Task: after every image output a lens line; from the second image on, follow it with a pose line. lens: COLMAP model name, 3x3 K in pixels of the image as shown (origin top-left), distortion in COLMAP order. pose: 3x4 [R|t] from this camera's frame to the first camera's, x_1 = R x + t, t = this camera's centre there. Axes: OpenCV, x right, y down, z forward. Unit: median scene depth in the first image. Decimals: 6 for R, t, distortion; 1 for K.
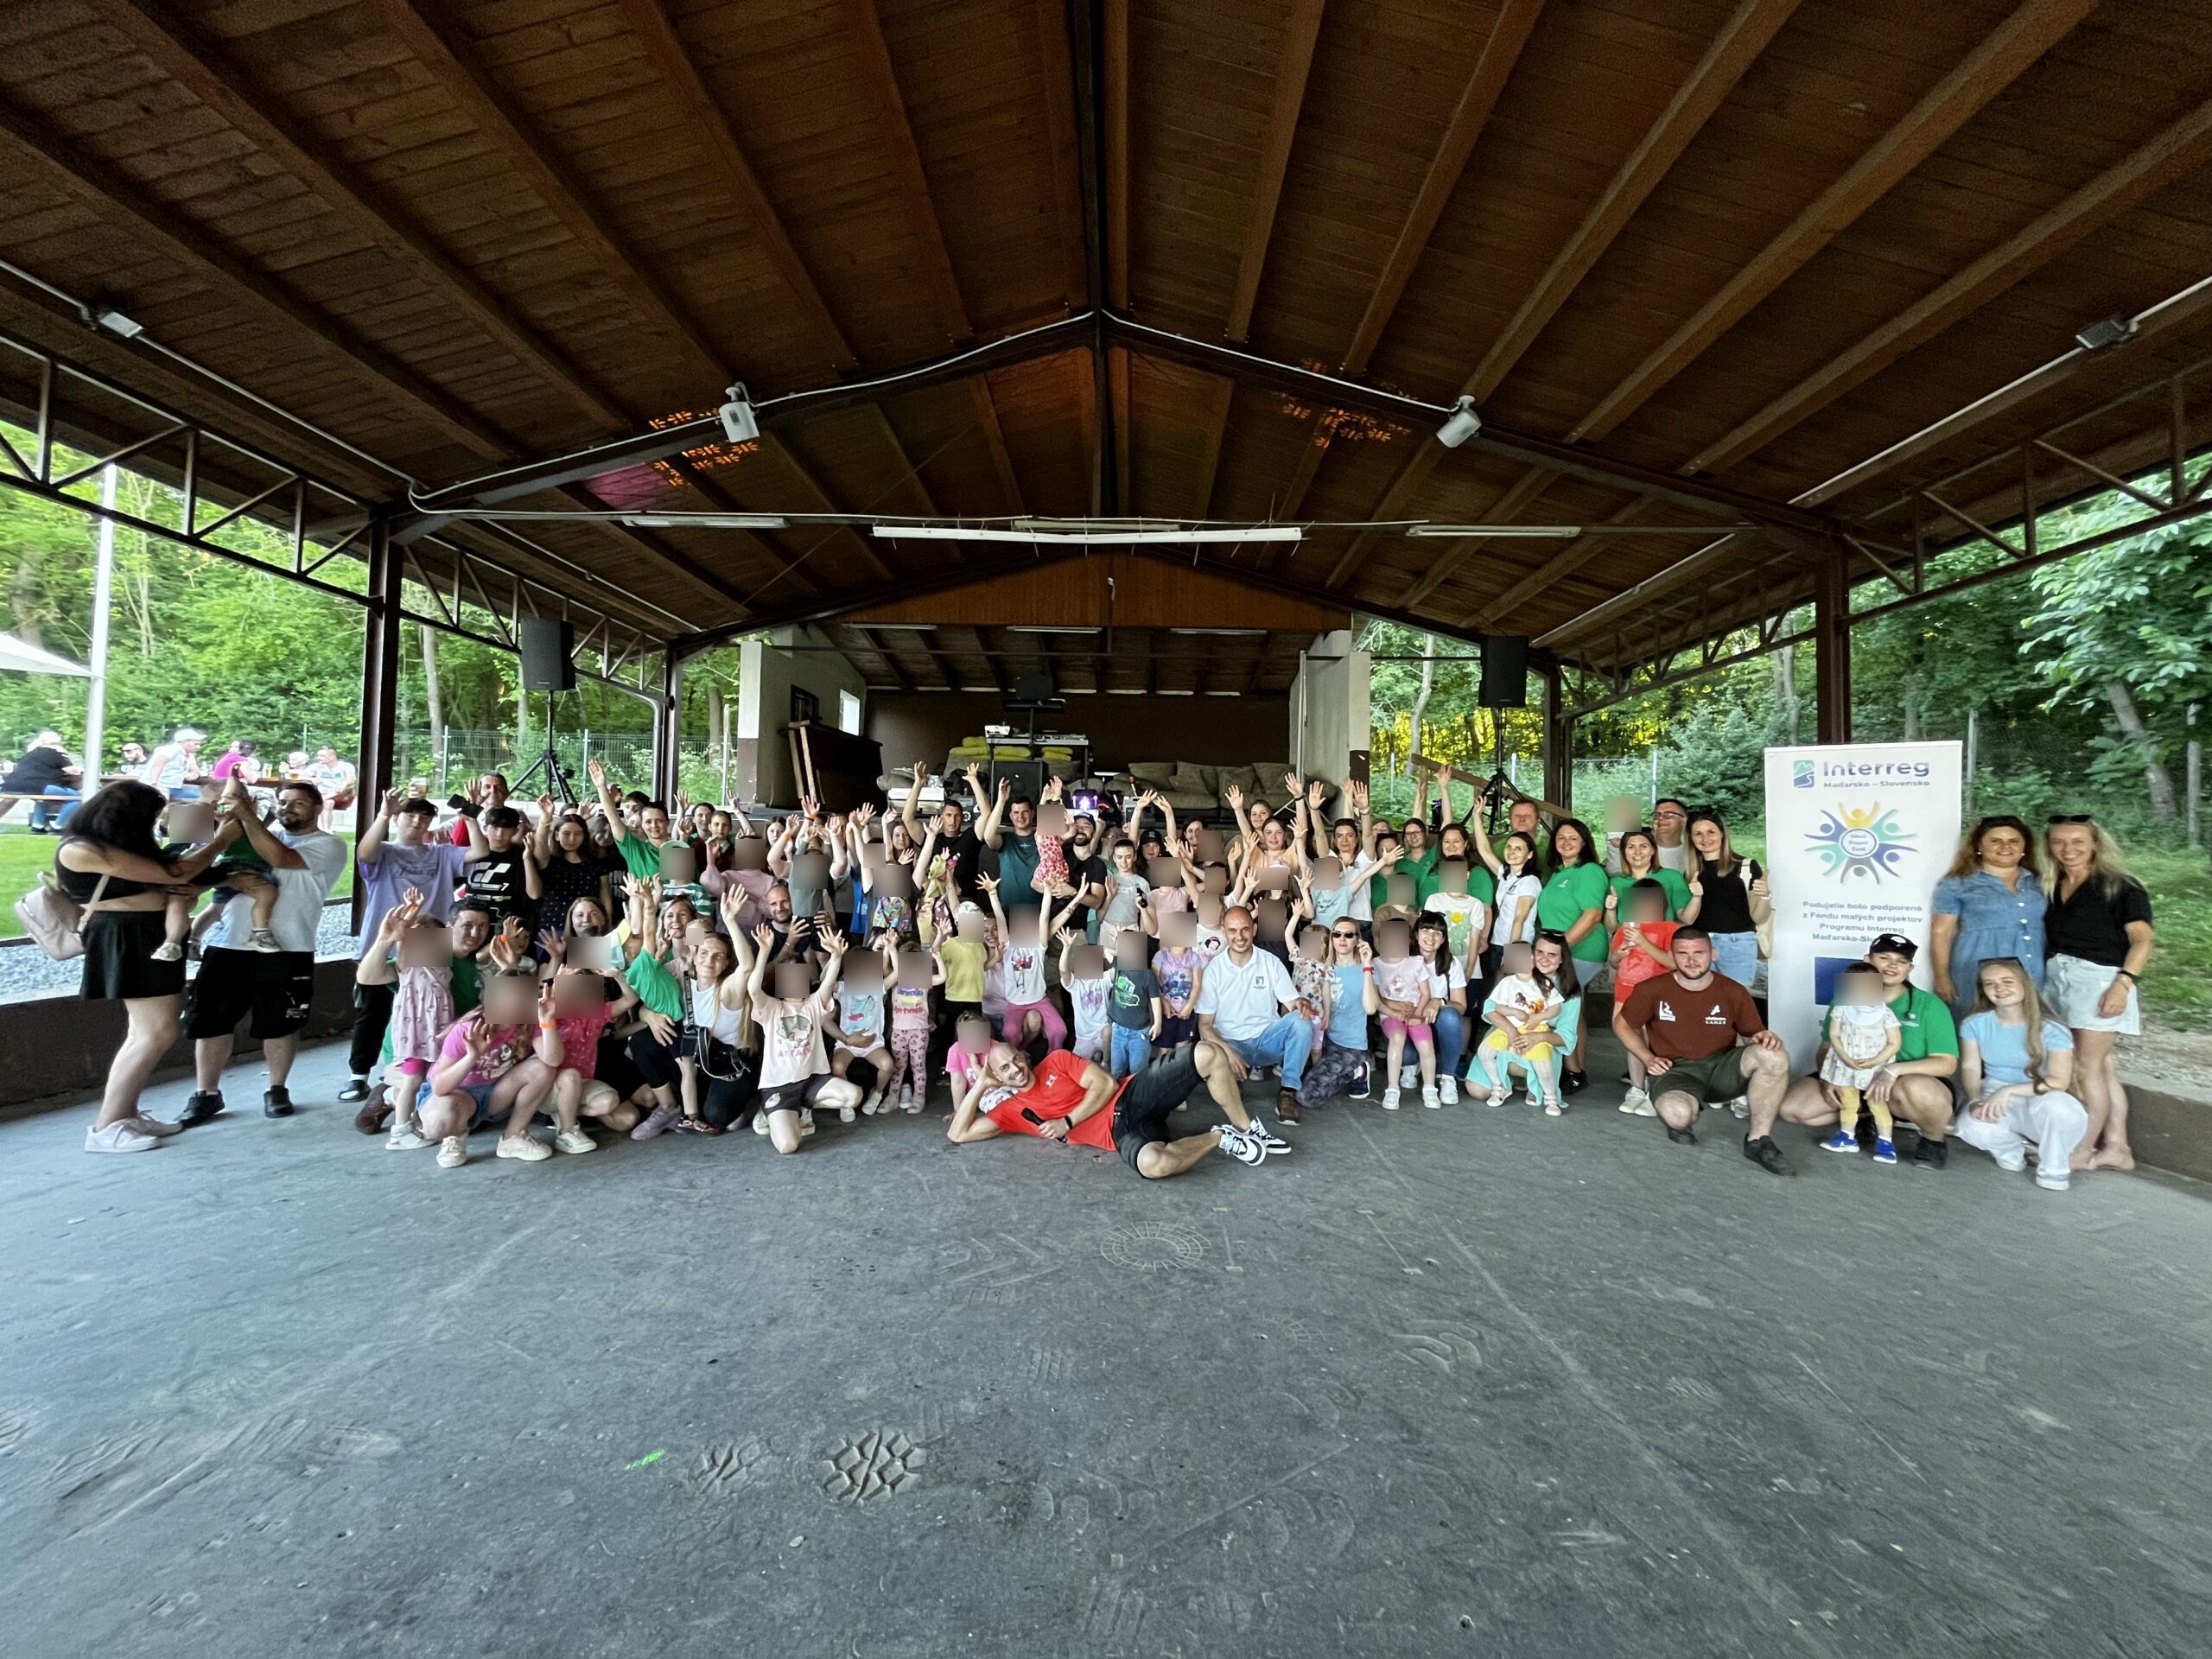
lens RADIAL K [[892.4, 0, 1107.1], [0, 892.4, 825.3], [0, 0, 1]] dist [-0.000103, -0.000022]
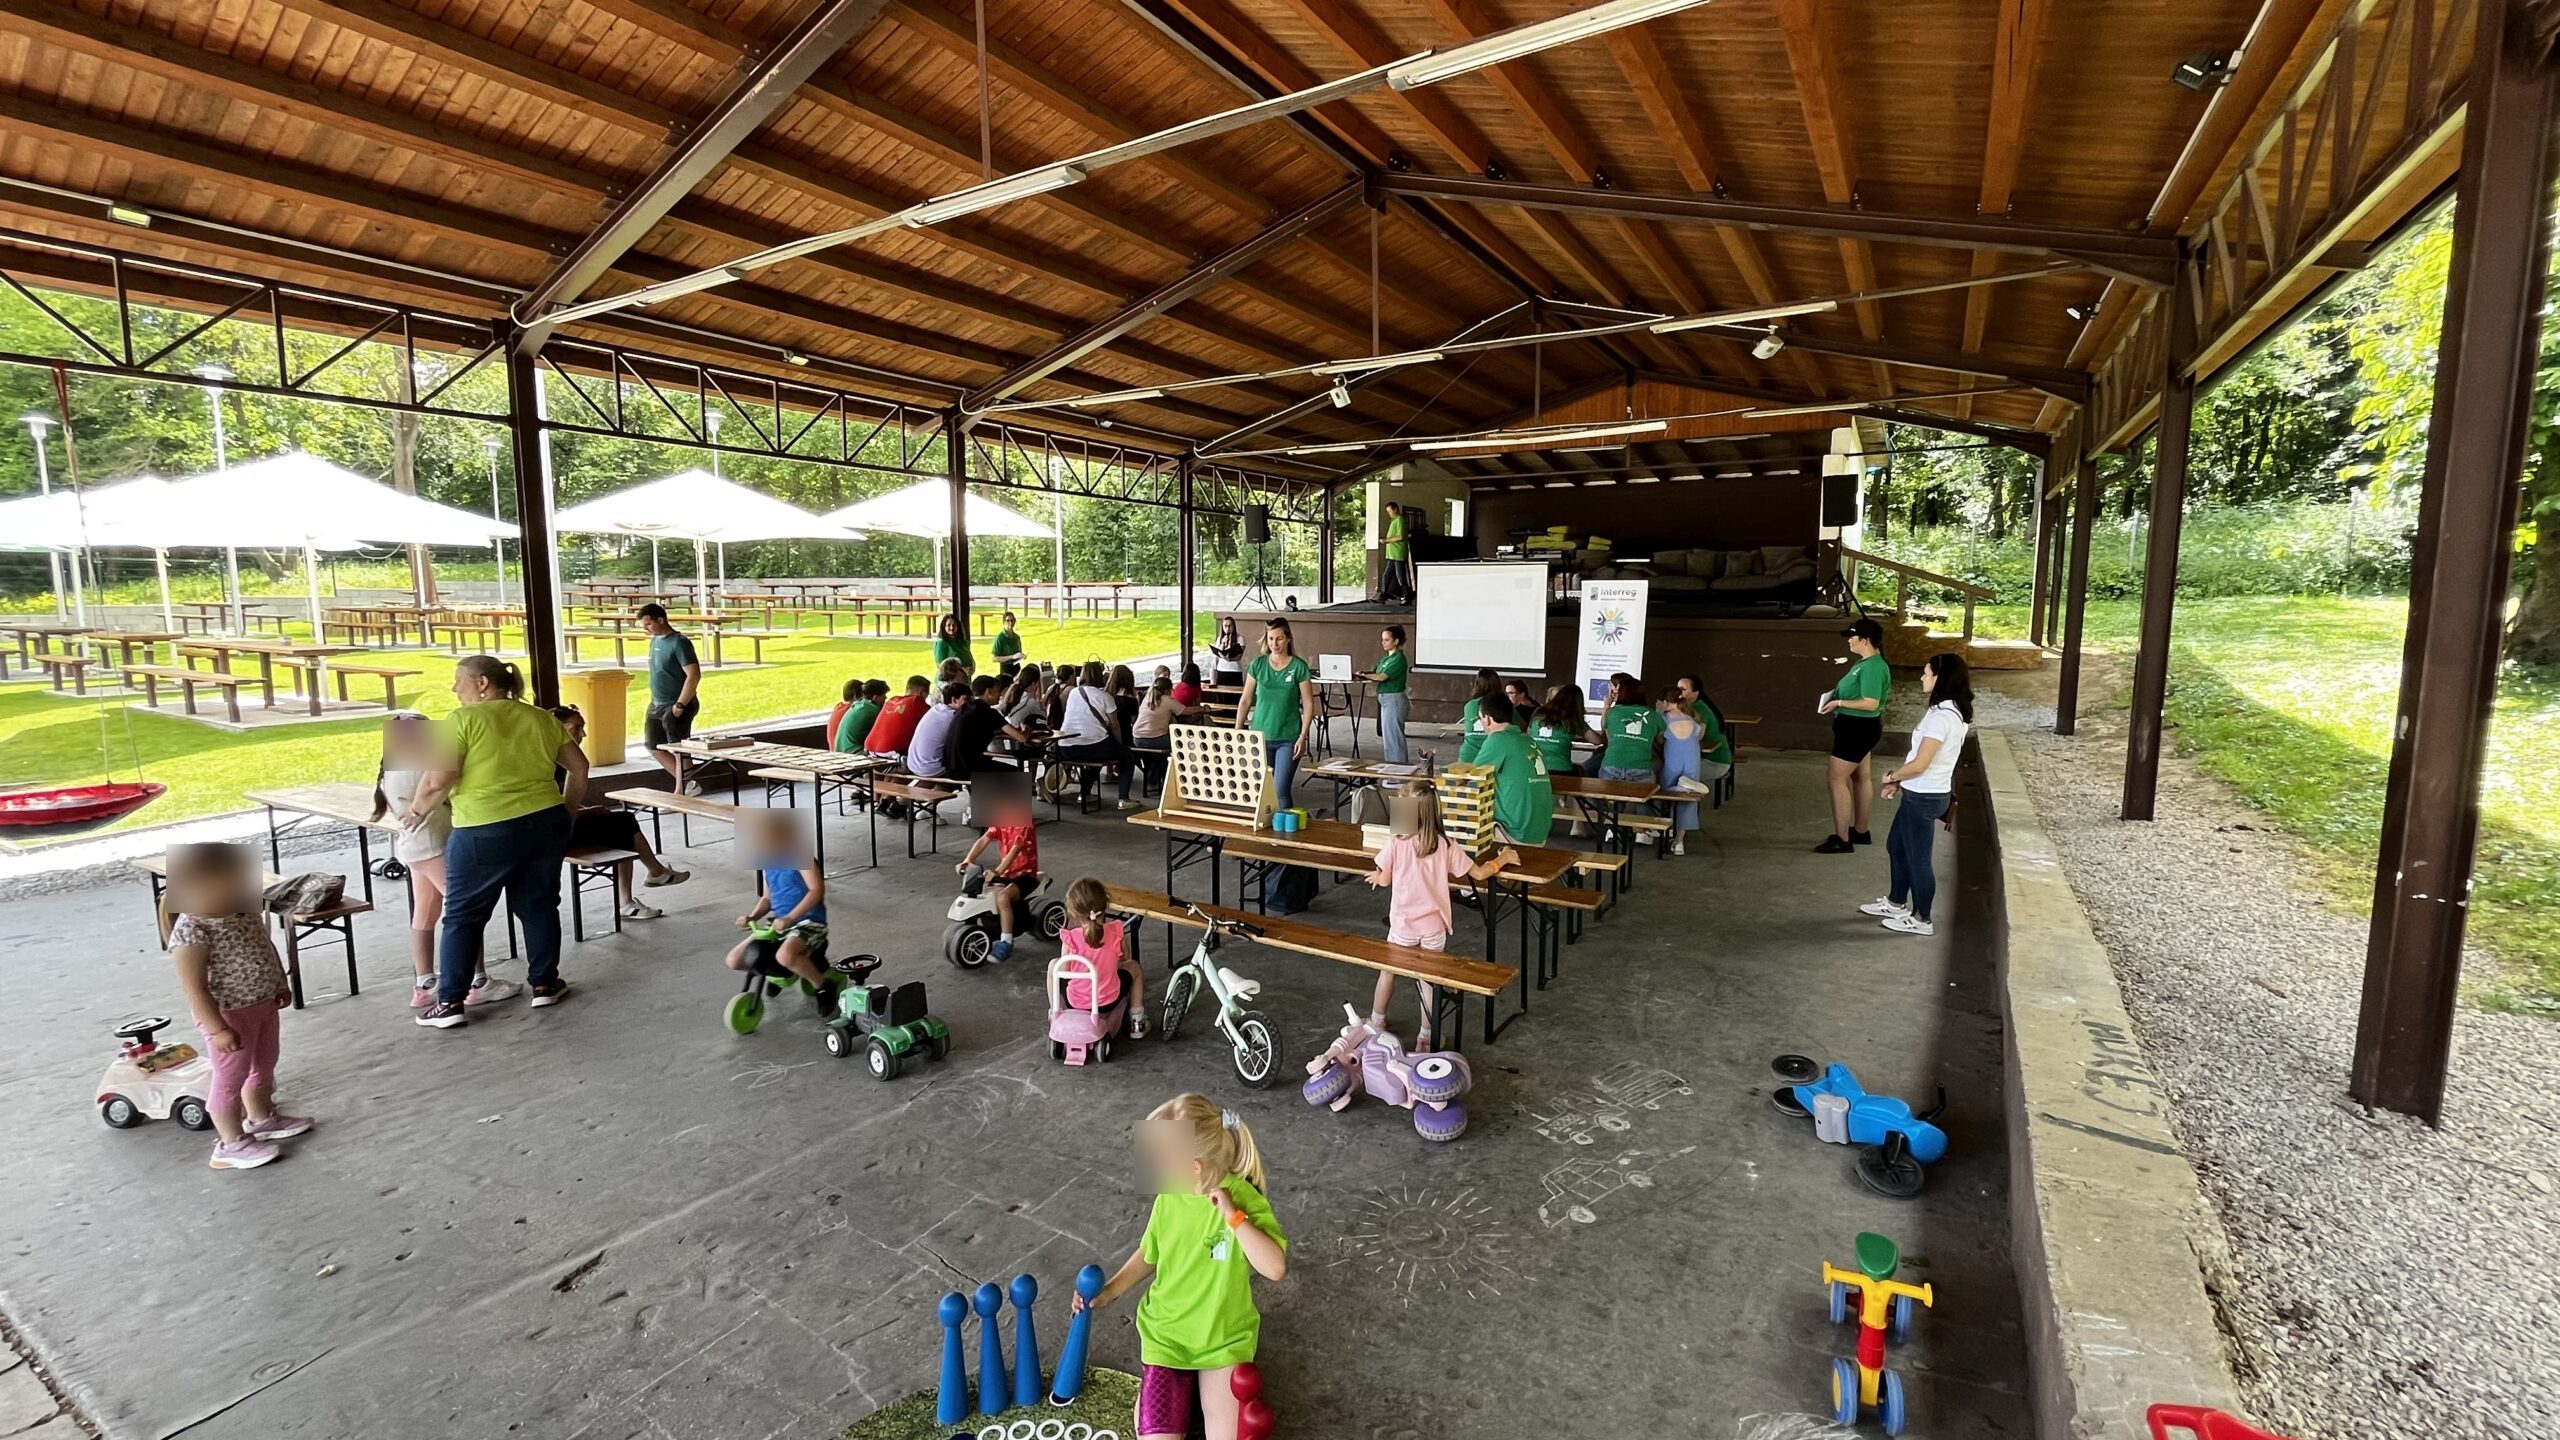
lens RADIAL K [[1042.5, 0, 1283.8], [0, 1042.5, 716.8], [0, 0, 1]] dist [-0.000041, -0.000001]
pose [[0.856026, 0.041366, -0.515275, 0.594533], [0.031440, 0.990782, 0.131771, -0.083901], [0.515975, -0.128999, 0.846834, -0.919830]]
